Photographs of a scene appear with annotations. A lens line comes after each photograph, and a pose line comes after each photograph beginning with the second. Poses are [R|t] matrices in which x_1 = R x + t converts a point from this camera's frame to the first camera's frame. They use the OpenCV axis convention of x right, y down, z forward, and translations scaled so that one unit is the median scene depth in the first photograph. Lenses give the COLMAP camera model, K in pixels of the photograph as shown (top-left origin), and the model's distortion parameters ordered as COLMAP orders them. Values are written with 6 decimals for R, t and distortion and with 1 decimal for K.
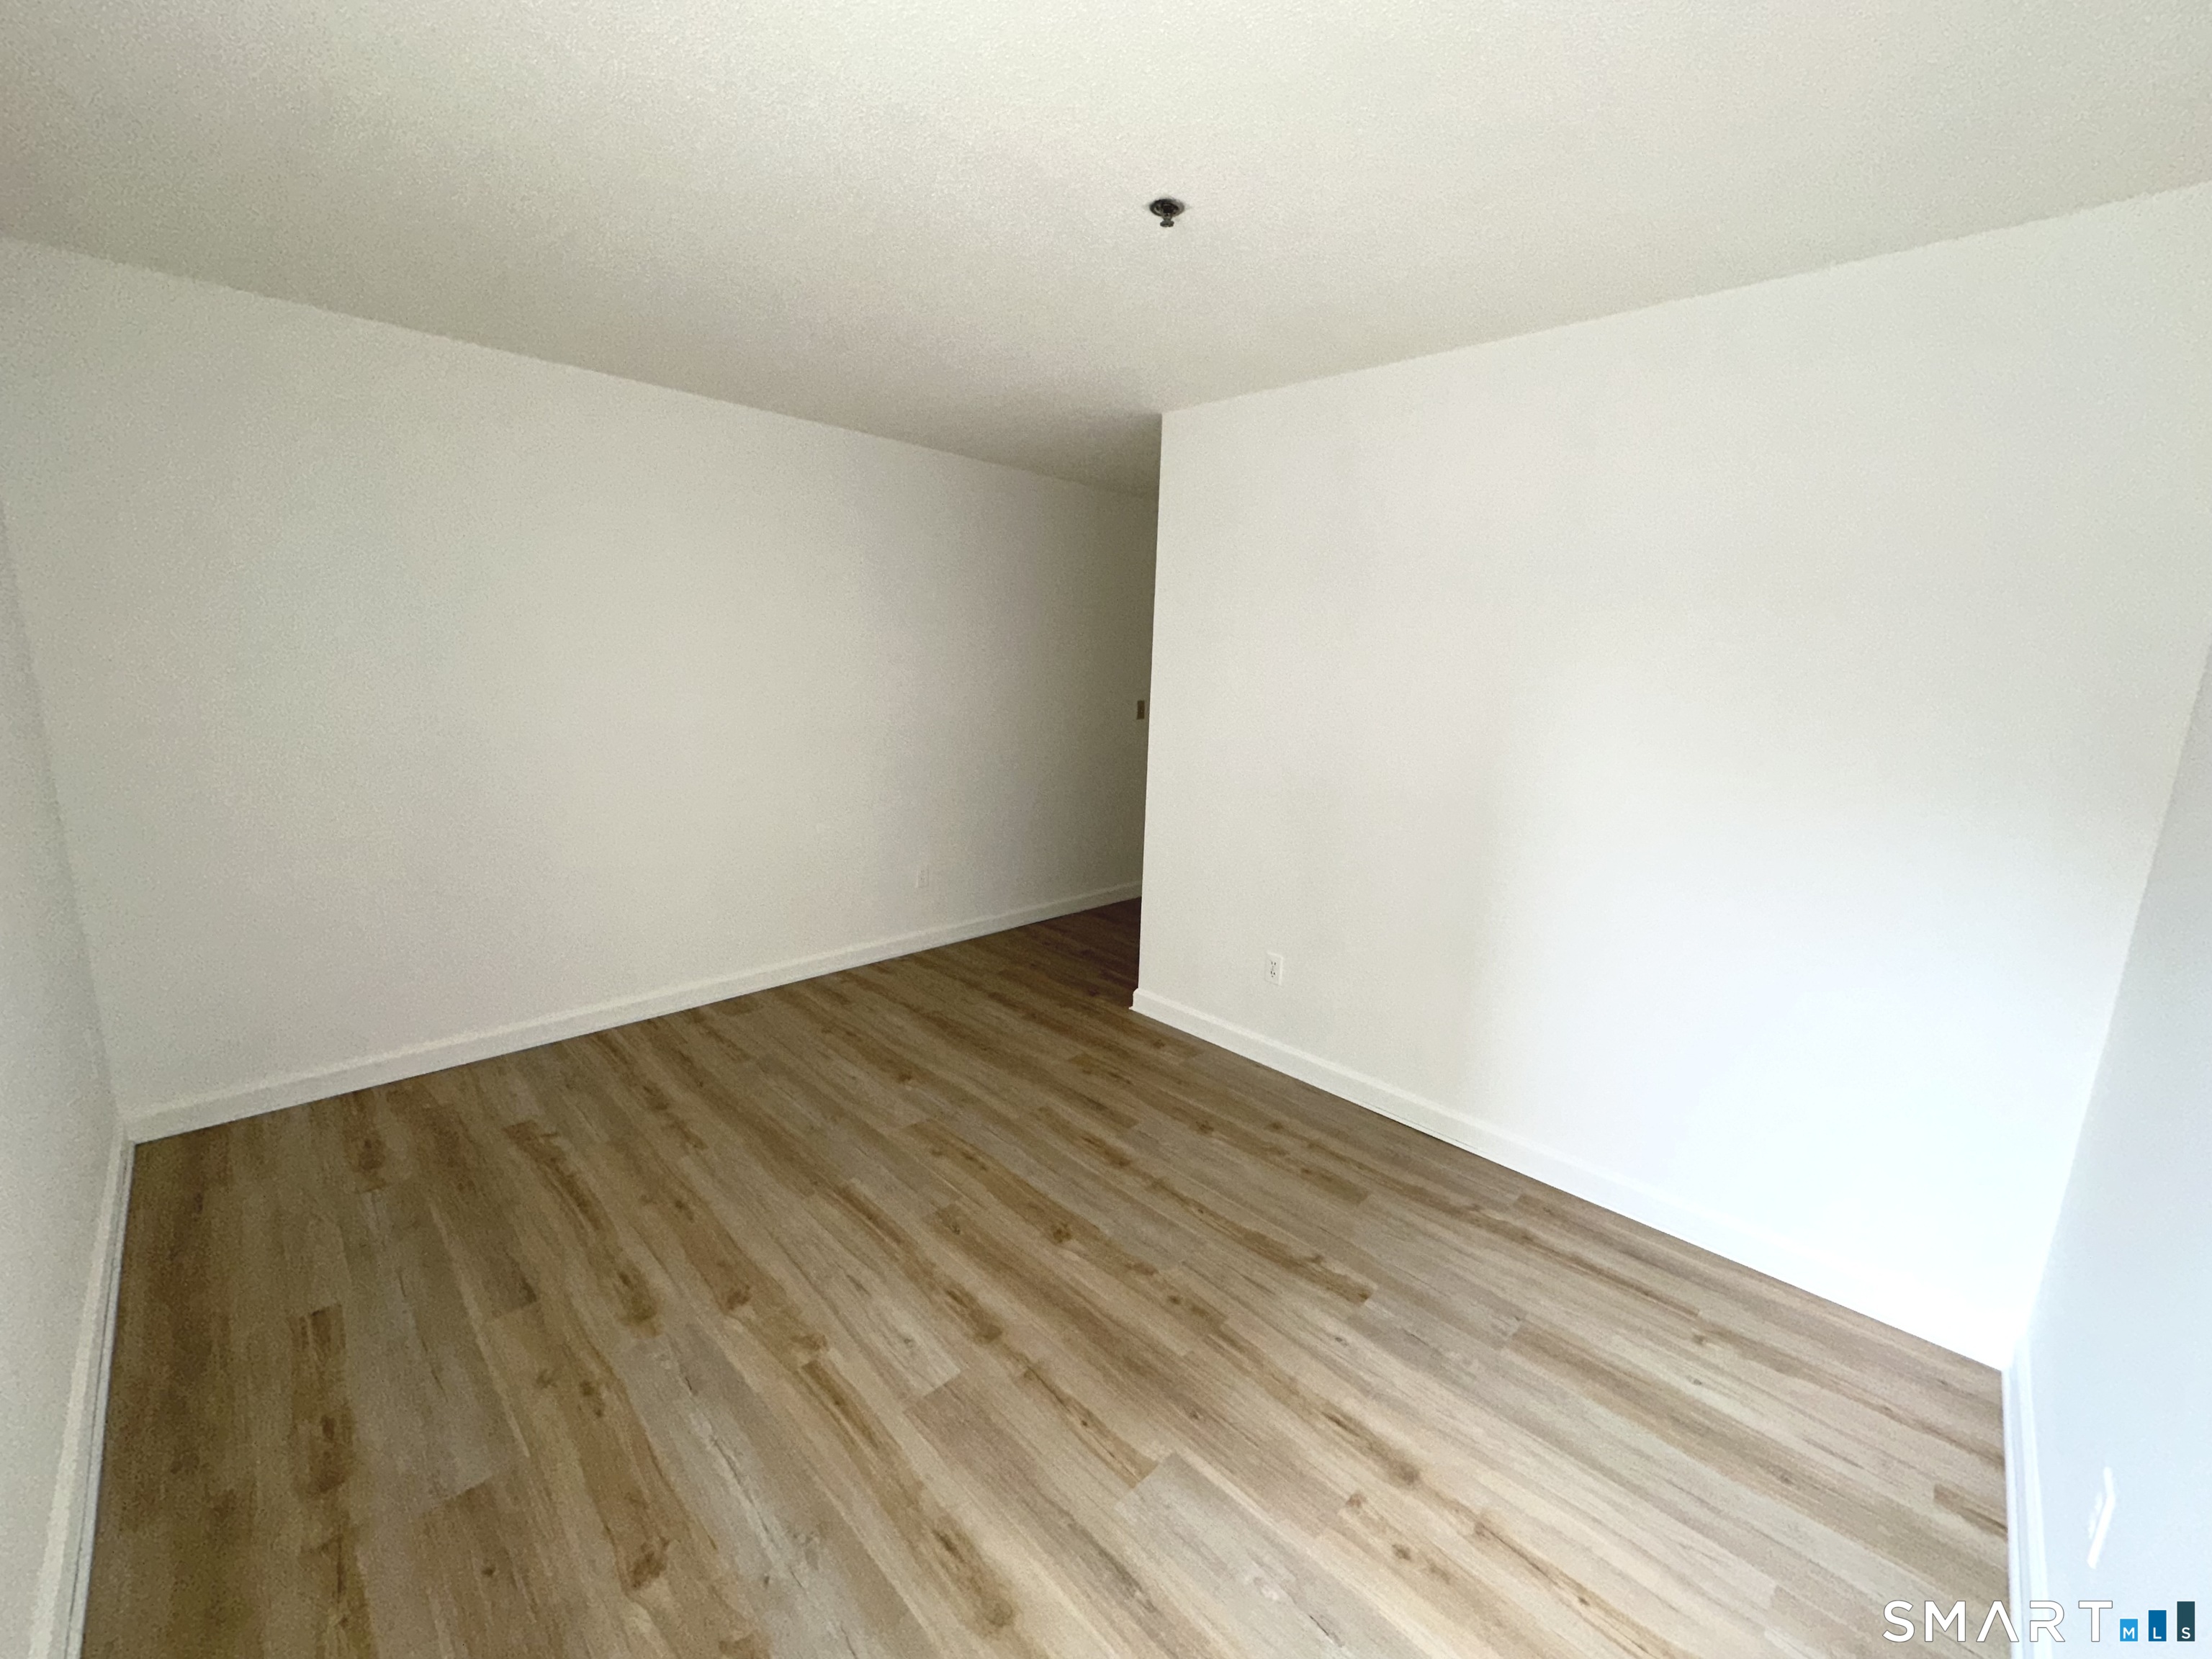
lens RADIAL K [[883.1, 0, 1104.3], [0, 883.1, 827.0], [0, 0, 1]] dist [-0.000099, 0.000529]
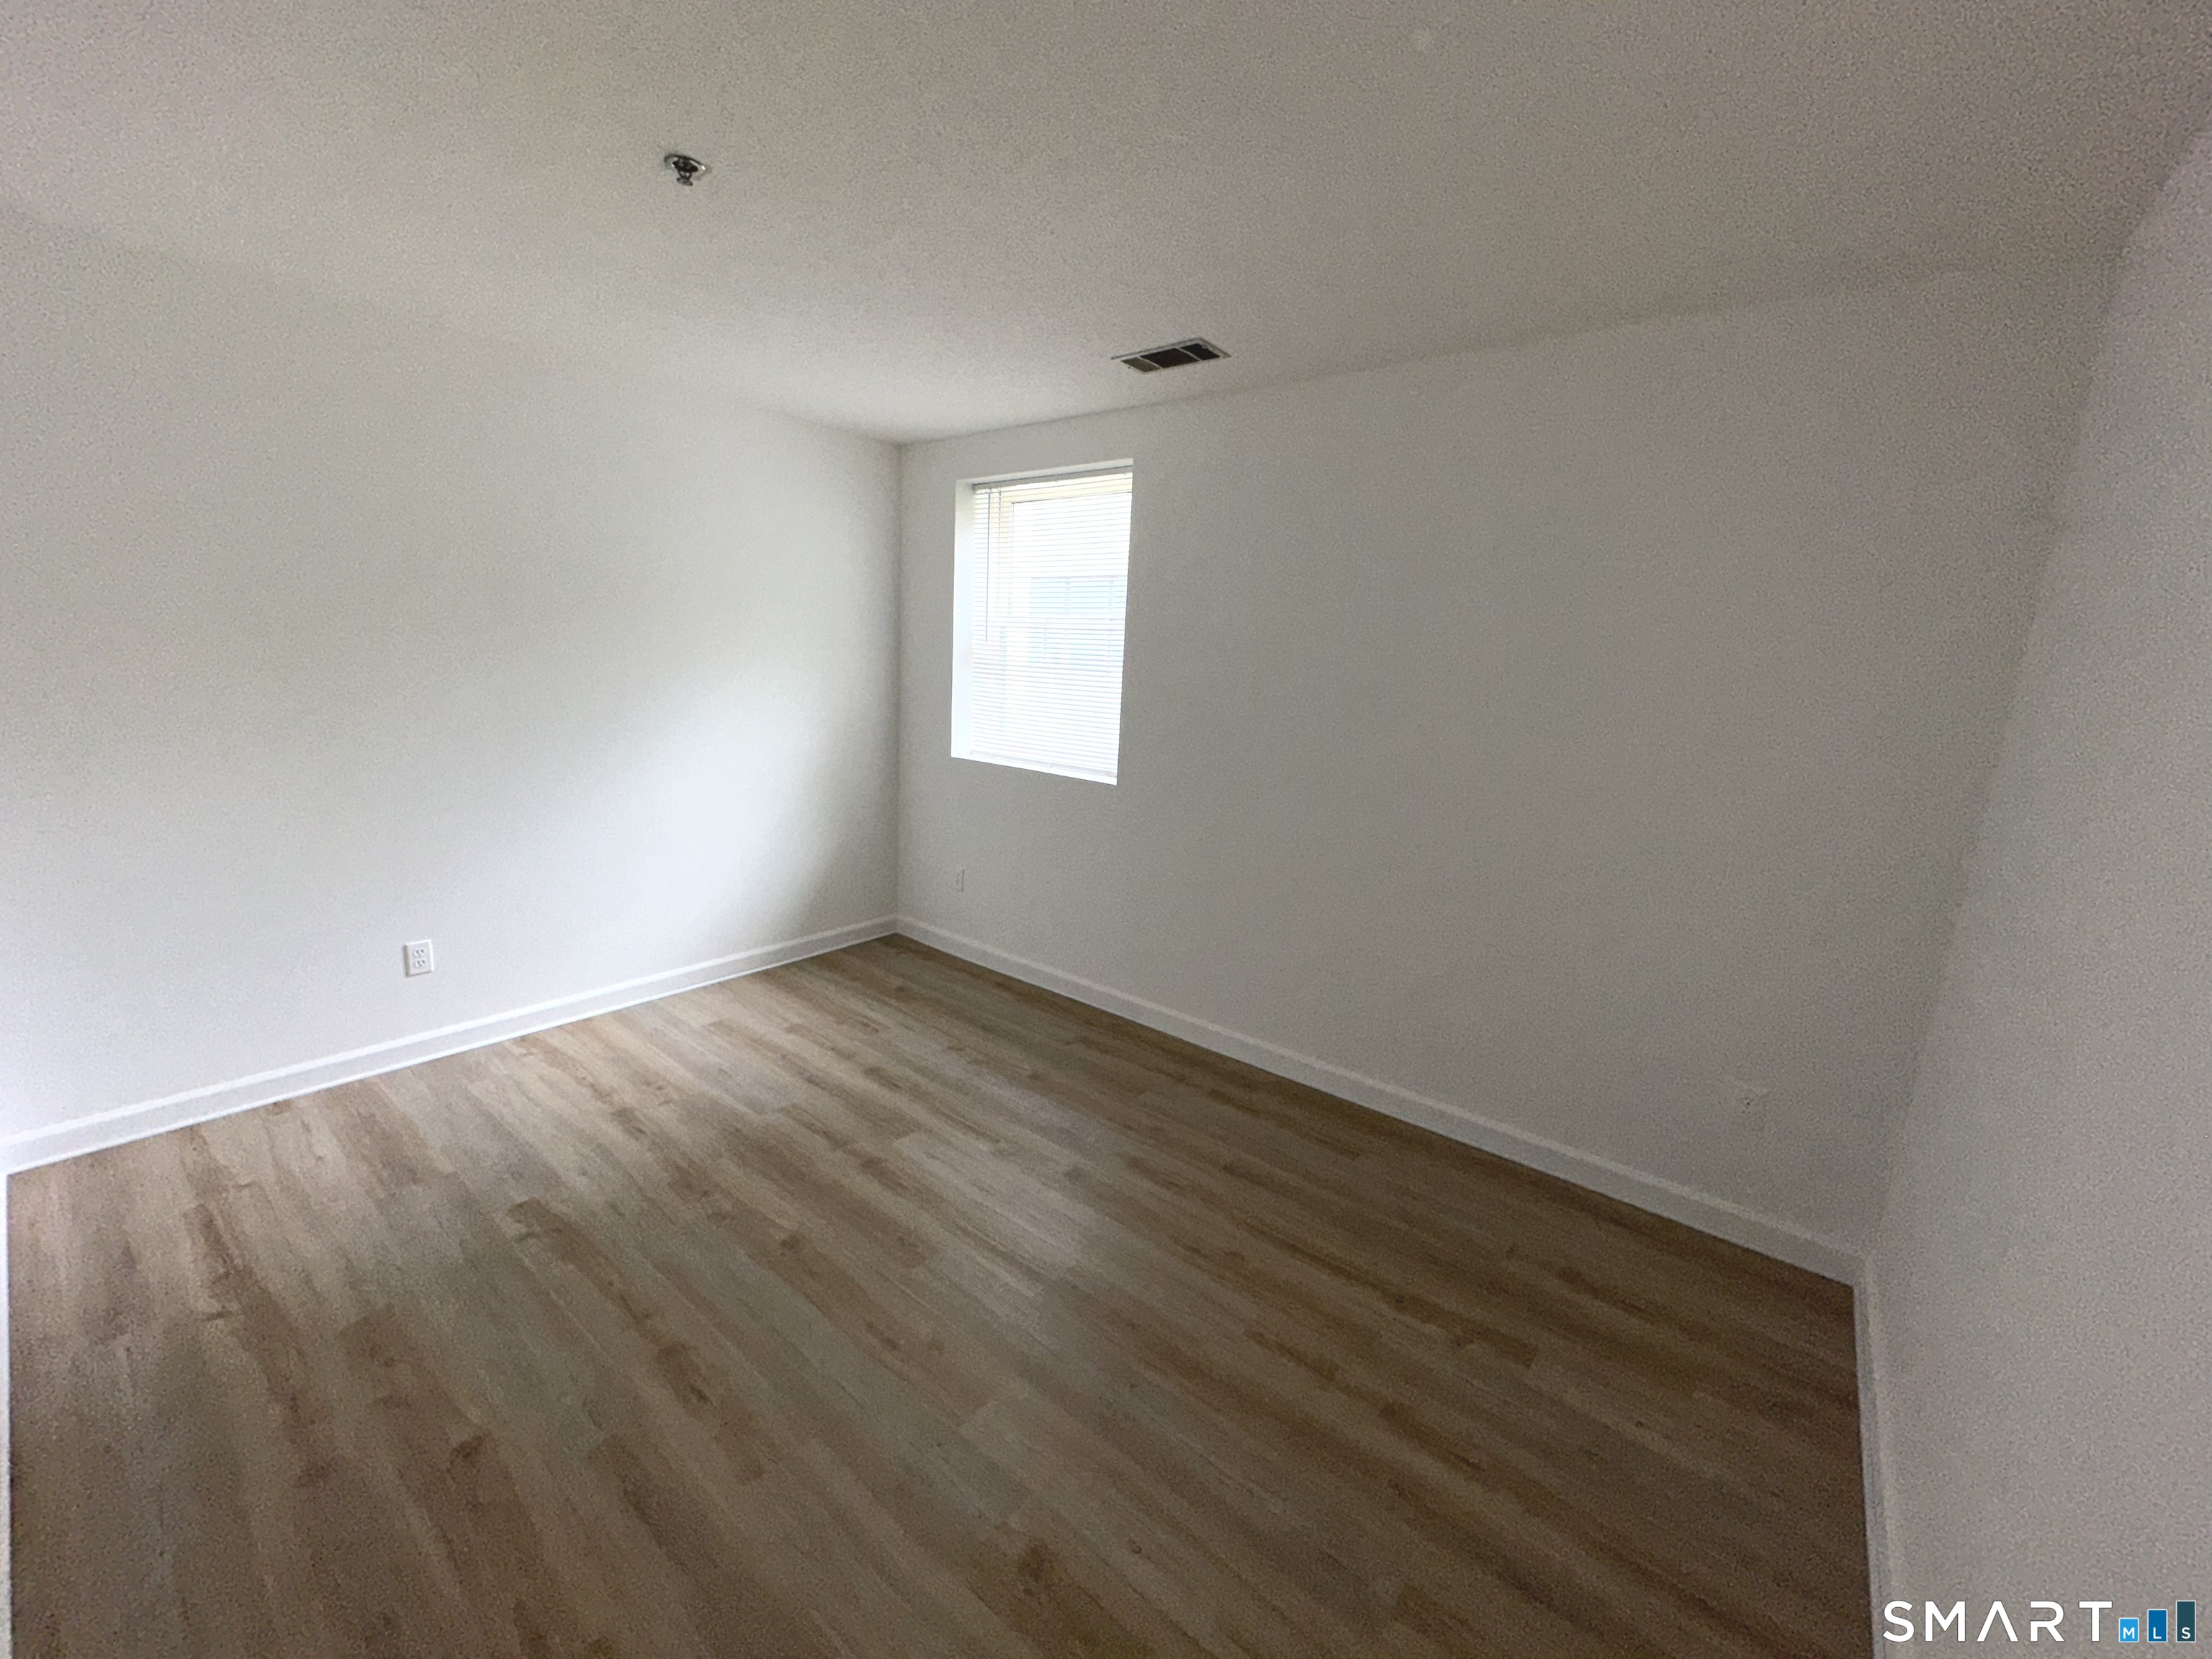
lens RADIAL K [[883.1, 0, 1105.3], [0, 883.1, 829.5], [0, 0, 1]] dist [-0.000099, 0.000529]
pose [[-0.991705, -0.060449, -0.113437, -0.259160], [-0.098627, 0.923799, 0.369958, -0.356551], [0.082429, 0.378077, -0.922097, 1.790510]]
